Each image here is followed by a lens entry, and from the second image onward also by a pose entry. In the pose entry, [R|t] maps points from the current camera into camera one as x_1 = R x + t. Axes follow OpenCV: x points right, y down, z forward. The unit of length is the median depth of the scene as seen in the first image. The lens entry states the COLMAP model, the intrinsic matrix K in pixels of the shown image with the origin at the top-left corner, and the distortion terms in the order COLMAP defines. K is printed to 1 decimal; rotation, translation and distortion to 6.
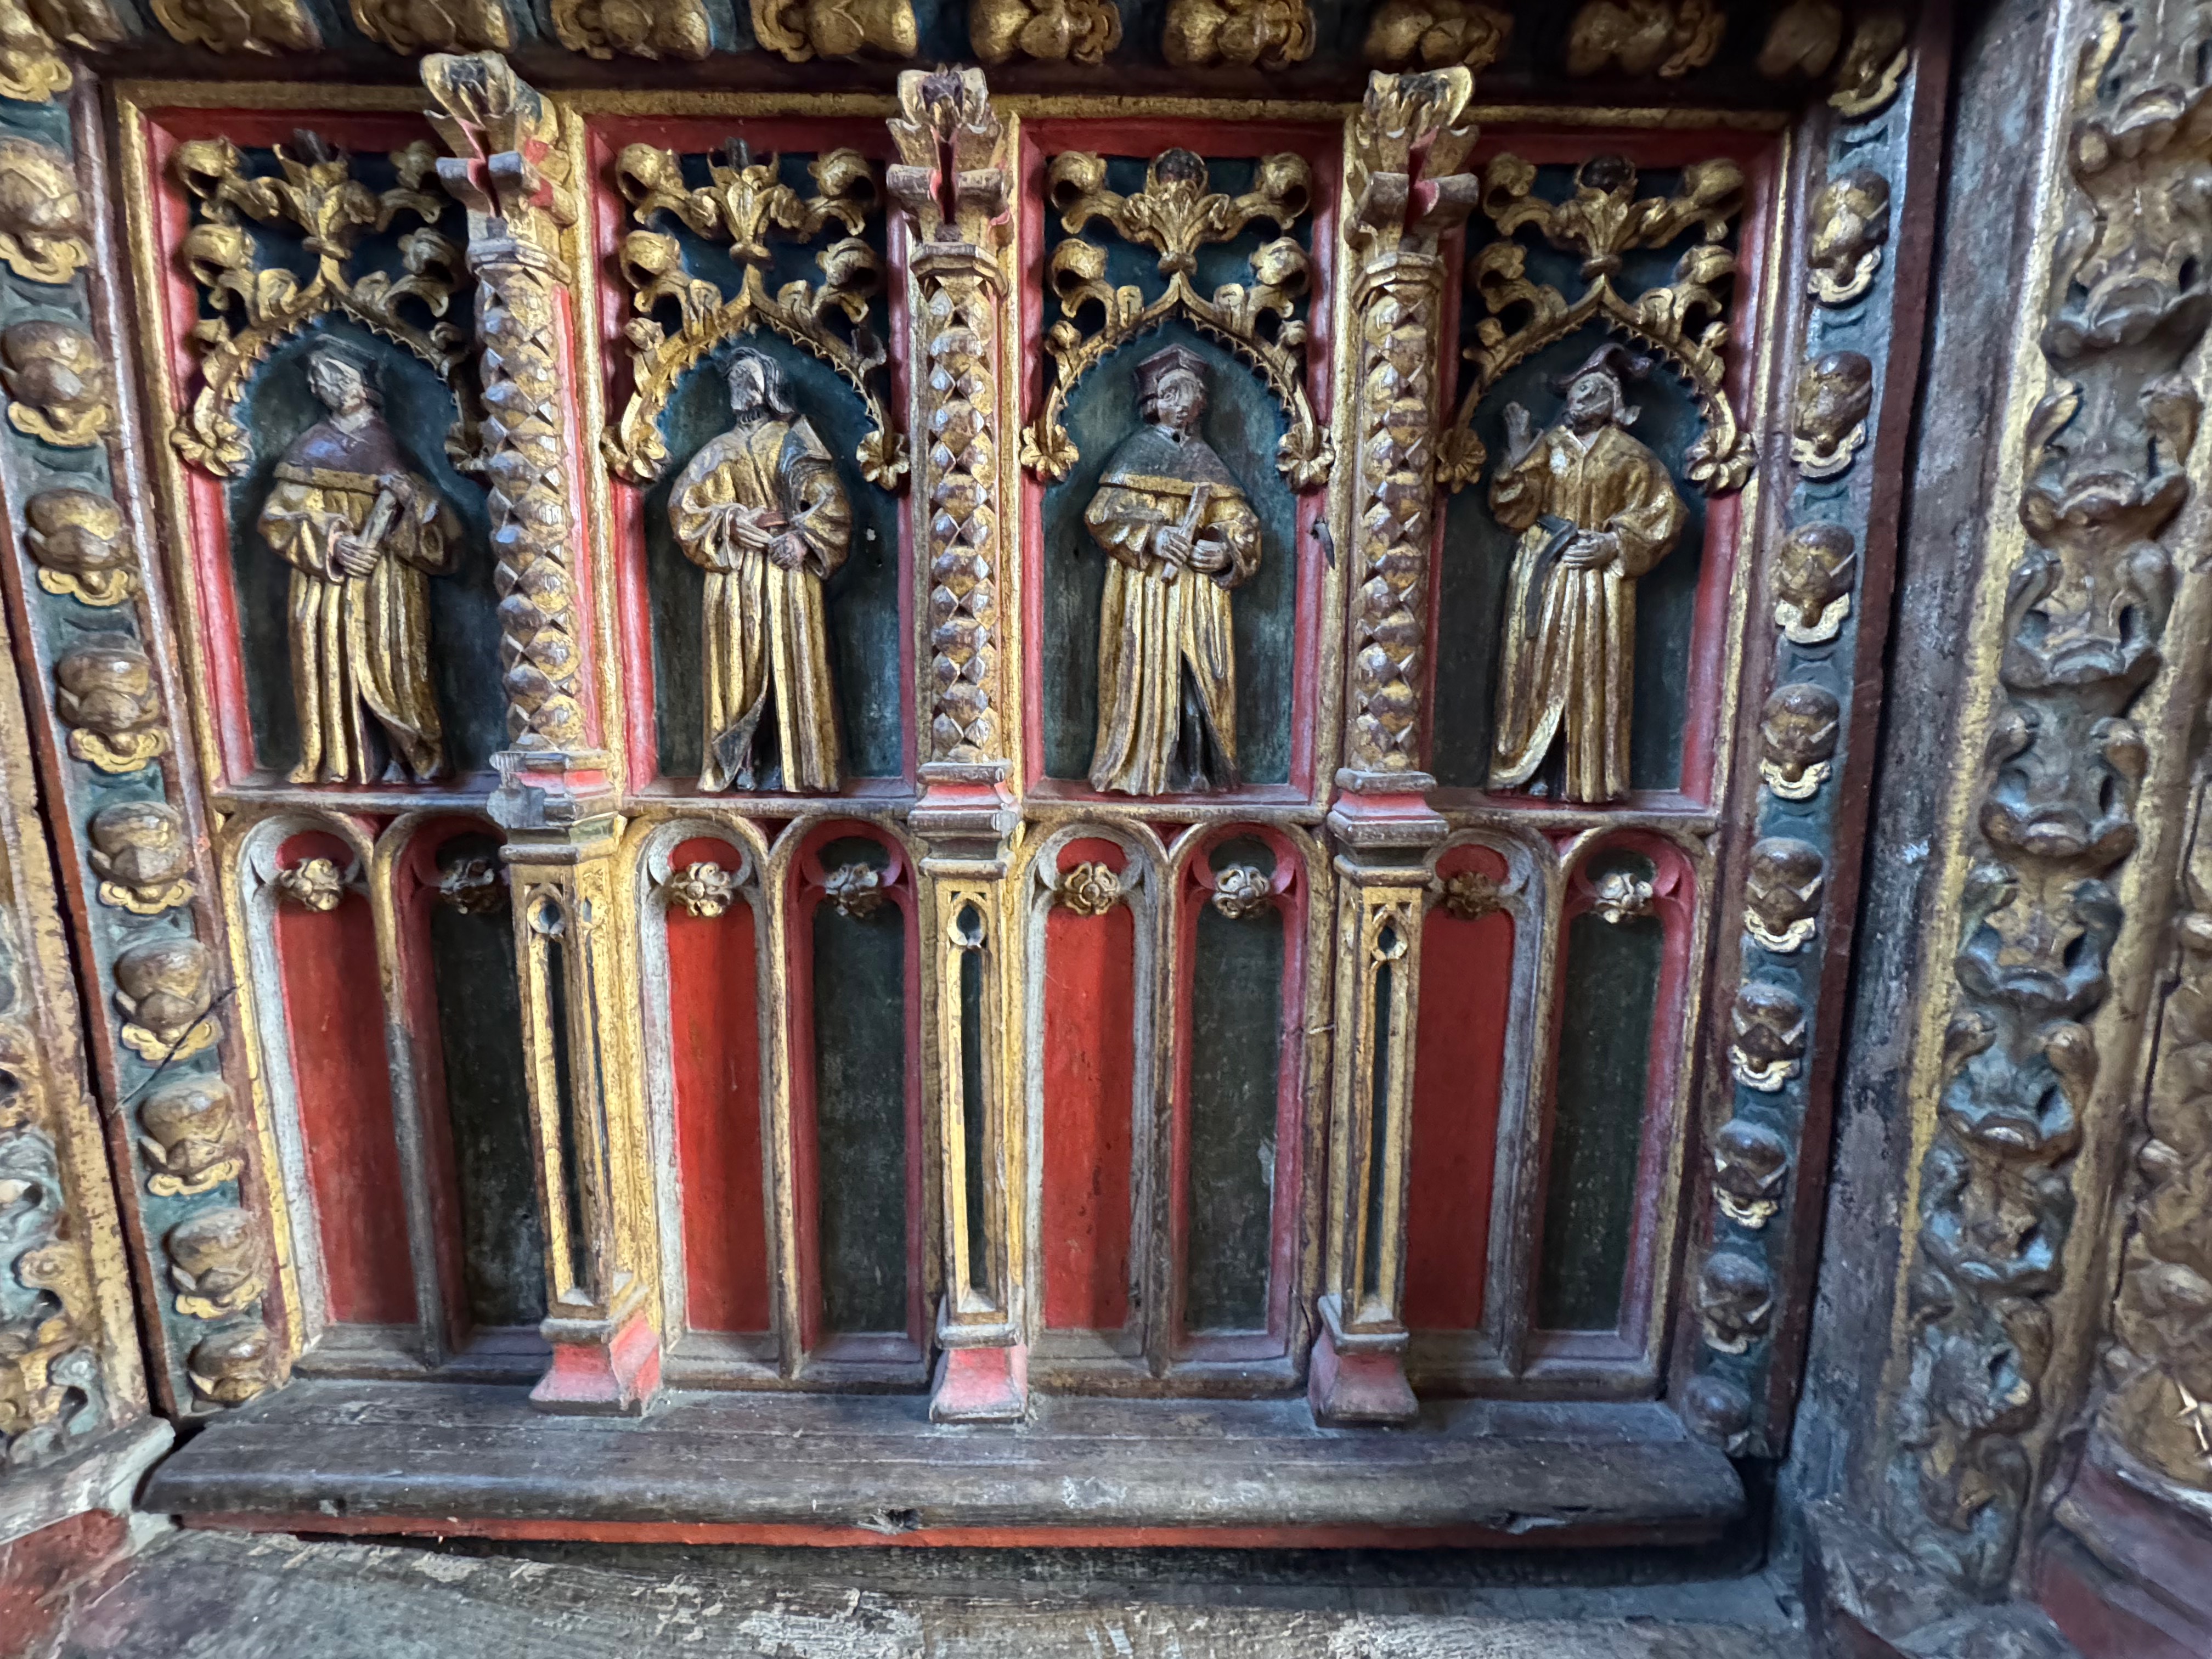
lens RADIAL K [[896.5, 0, 1118.4], [0, 896.5, 812.4], [0, 0, 1]] dist [0.000647, 0.000445]
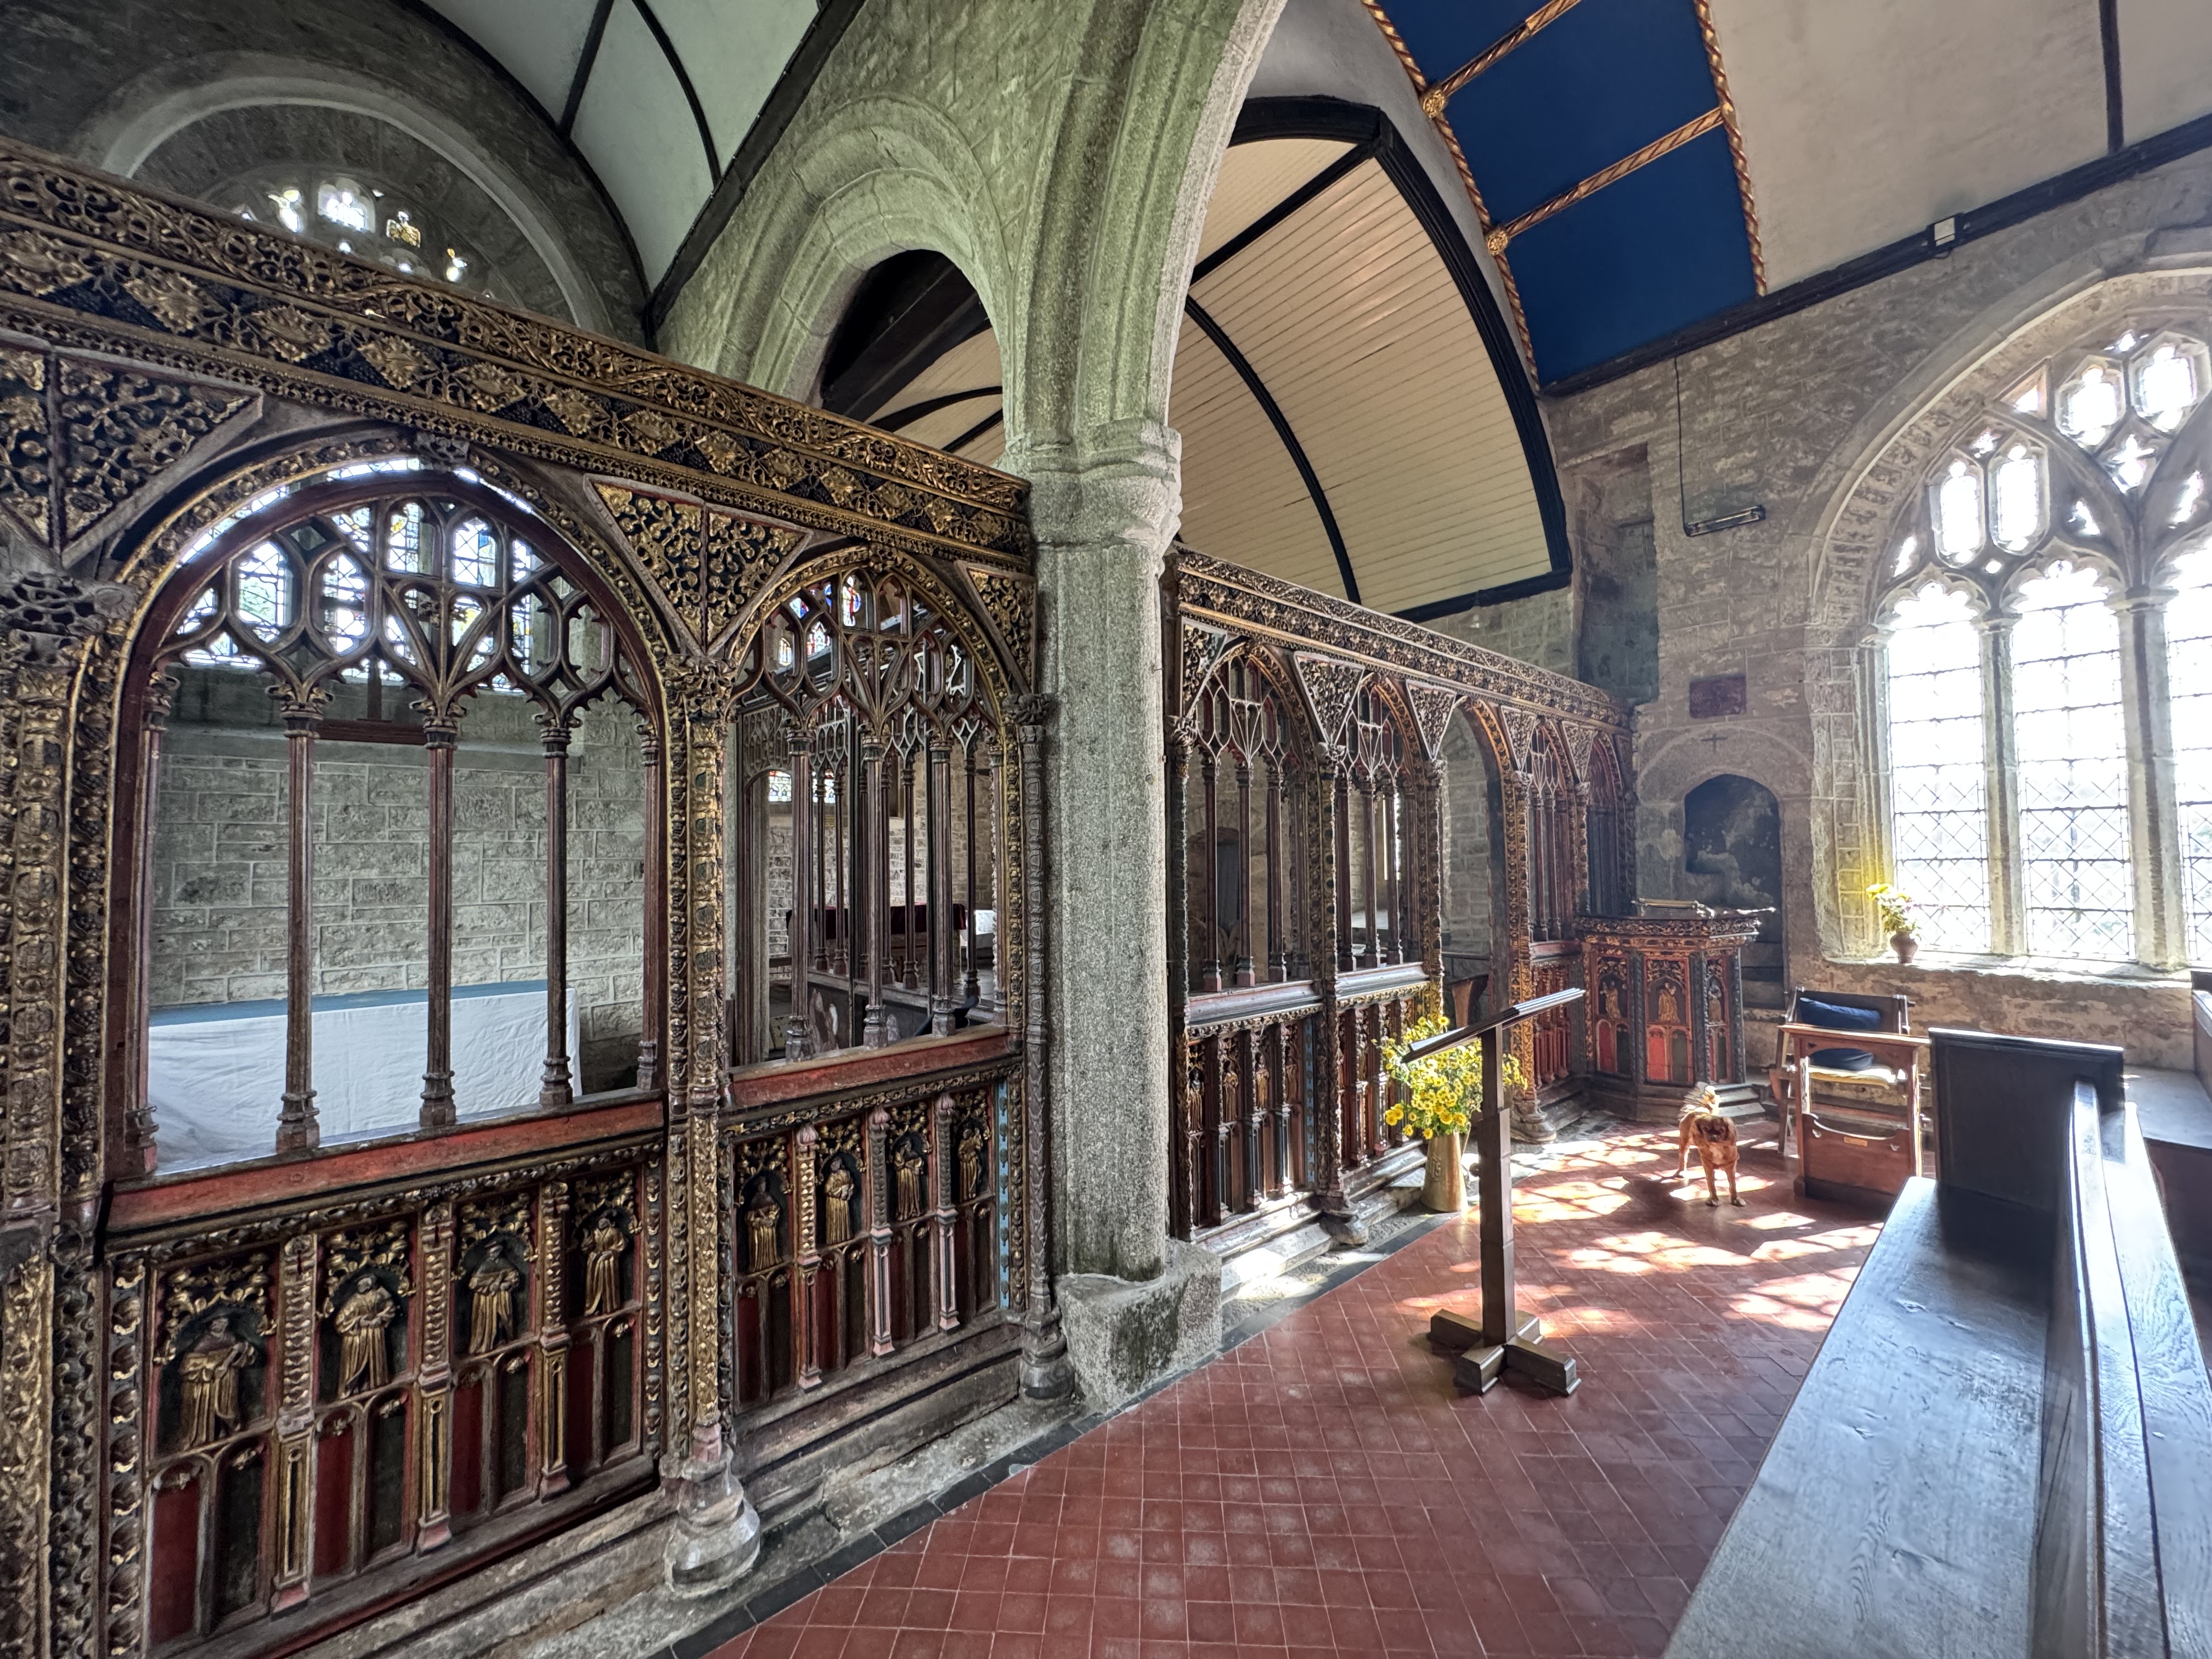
lens RADIAL K [[896.5, 0, 1110.4], [0, 896.5, 823.1], [0, 0, 1]] dist [0.000647, 0.000445]
pose [[0.715135, 0.009666, 0.698919, -0.816586], [0.115396, 0.984552, -0.131690, -1.522674], [-0.689395, 0.174828, 0.702972, -4.224916]]
